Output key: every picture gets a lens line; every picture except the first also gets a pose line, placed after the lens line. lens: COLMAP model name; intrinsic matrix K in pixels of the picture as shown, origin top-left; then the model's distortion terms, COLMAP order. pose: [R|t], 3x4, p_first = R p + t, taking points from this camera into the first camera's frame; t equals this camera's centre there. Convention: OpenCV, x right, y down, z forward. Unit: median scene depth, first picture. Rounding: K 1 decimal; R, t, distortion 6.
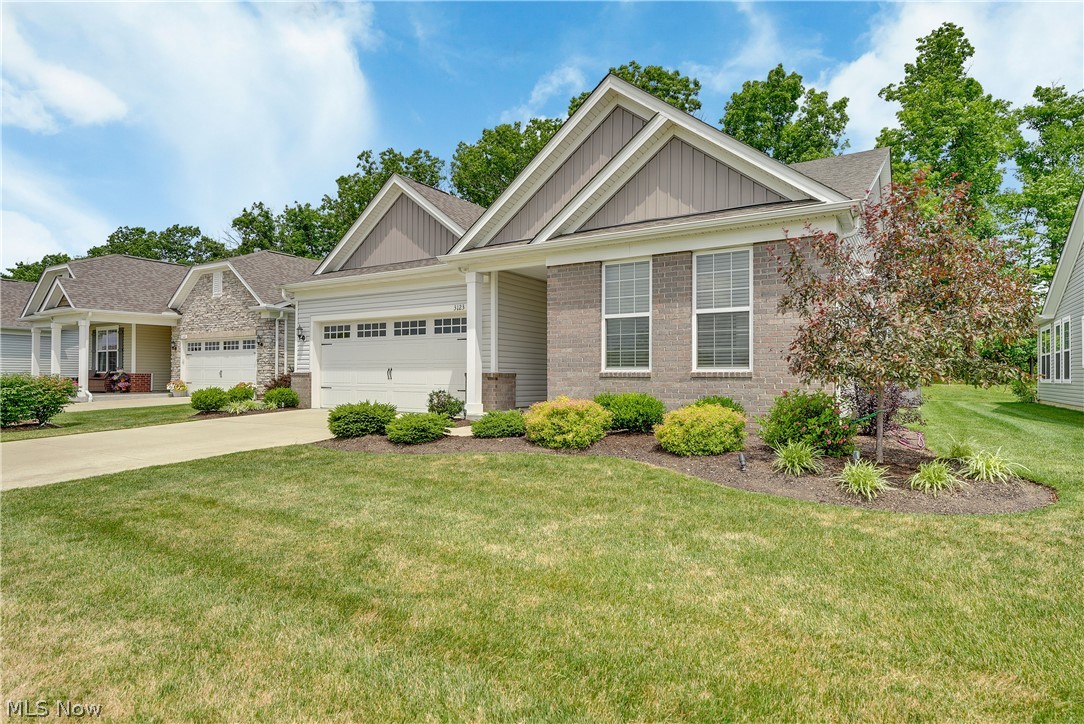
lens RADIAL K [[580.7, 0, 542.0], [0, 580.7, 362.0], [0, 0, 1]] dist [-0.005670, -0.000661]
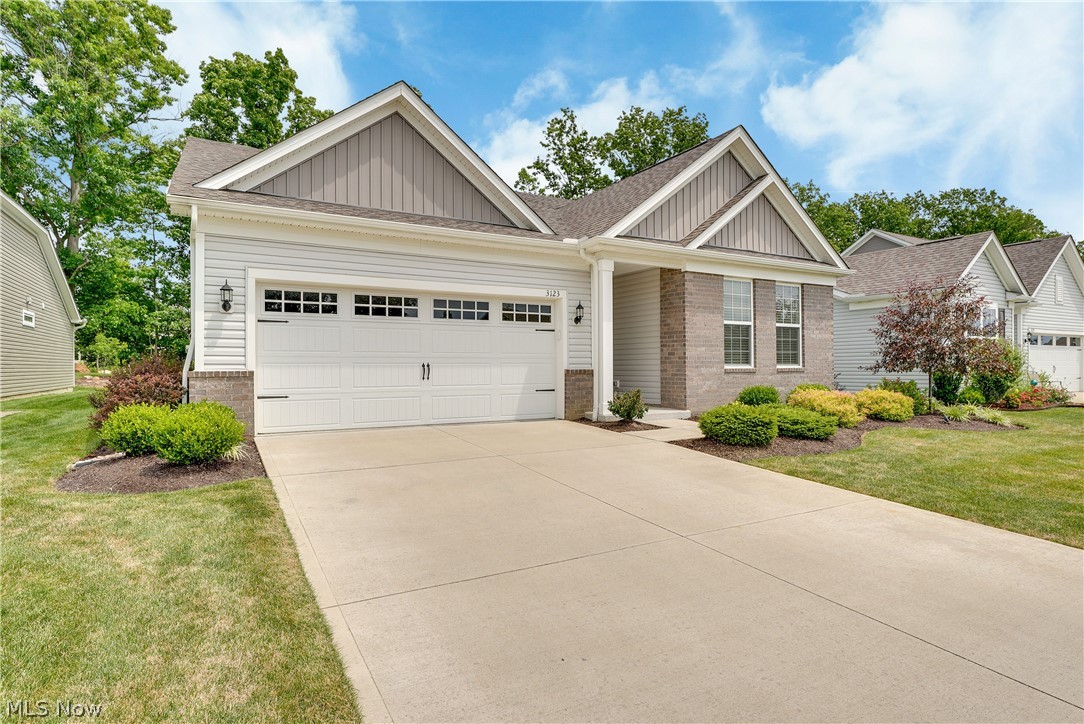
lens RADIAL K [[580.7, 0, 542.0], [0, 580.7, 362.0], [0, 0, 1]] dist [-0.005670, -0.000661]
pose [[0.482876, 0.006776, 0.875662, -0.855707], [-0.012466, 0.999922, -0.000863, 0.007783], [-0.875600, -0.010499, 0.482923, 0.568748]]
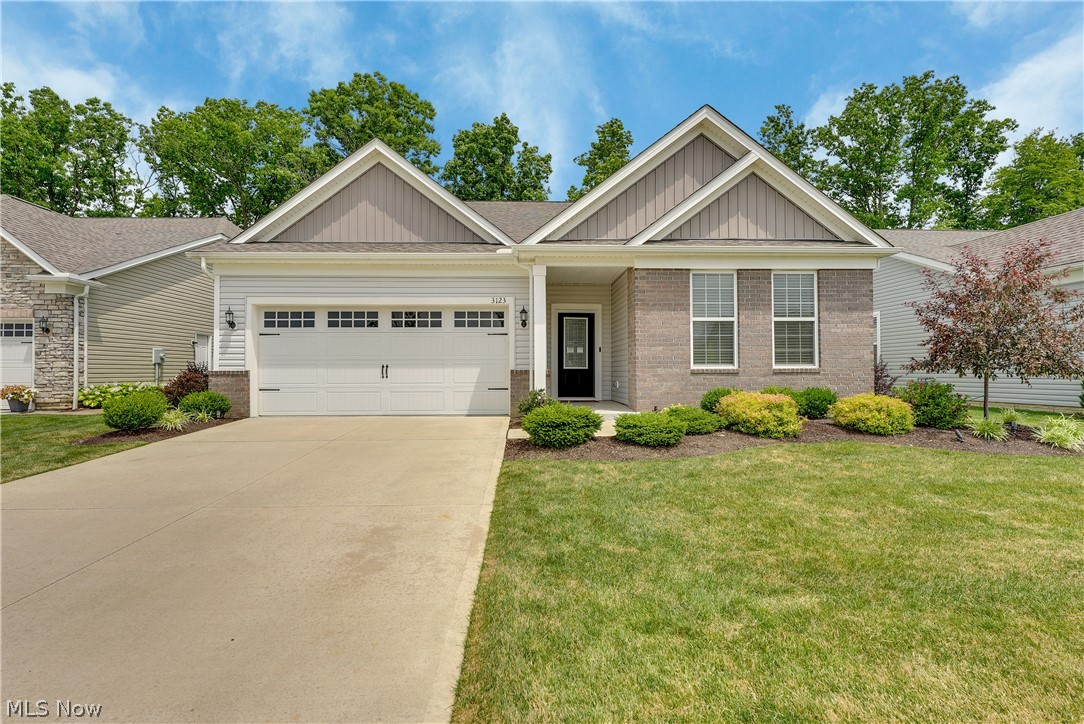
lens RADIAL K [[531.0, 0, 530.1], [0, 531.0, 361.6], [0, 0, 1]] dist [-0.008274, -0.001017]
pose [[0.833864, 0.008684, 0.551902, -0.544520], [-0.007150, 0.999962, -0.004932, 0.008298], [-0.551924, 0.000166, 0.833895, 0.243250]]
